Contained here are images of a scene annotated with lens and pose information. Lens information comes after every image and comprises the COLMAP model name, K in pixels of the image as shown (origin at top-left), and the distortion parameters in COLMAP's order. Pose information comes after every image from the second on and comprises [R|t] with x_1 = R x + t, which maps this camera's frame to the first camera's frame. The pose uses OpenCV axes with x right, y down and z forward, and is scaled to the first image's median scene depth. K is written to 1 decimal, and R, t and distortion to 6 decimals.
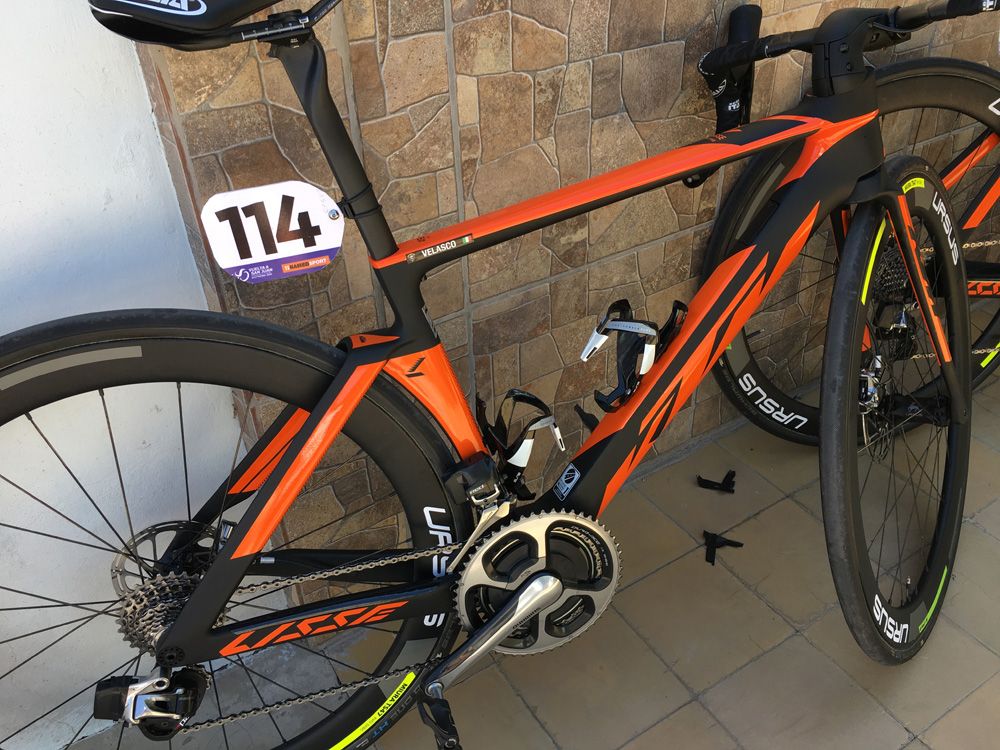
lens RADIAL K [[880.5, 0, 505.9], [0, 880.5, 375.6], [0, 0, 1]] dist [0.034718, -0.068743]
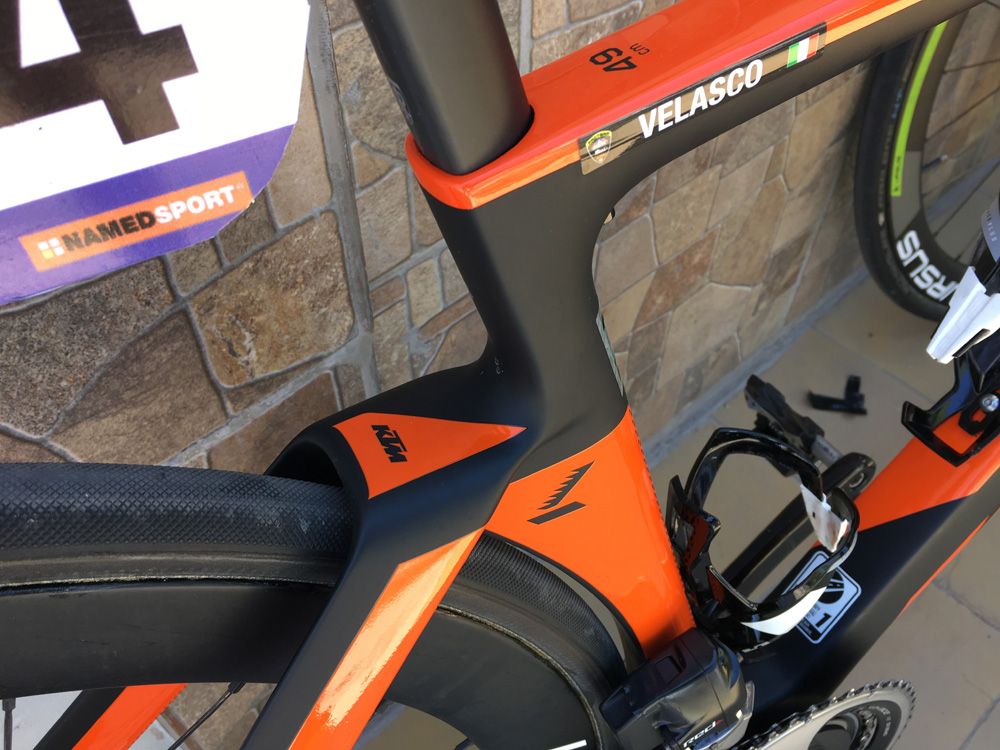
lens RADIAL K [[880.5, 0, 493.8], [0, 880.5, 381.4], [0, 0, 1]] dist [0.034718, -0.068743]
pose [[0.984736, -0.108395, 0.136179, -0.162895], [0.070759, 0.964147, 0.255762, -0.127052], [-0.159020, -0.242222, 0.957100, 0.715480]]
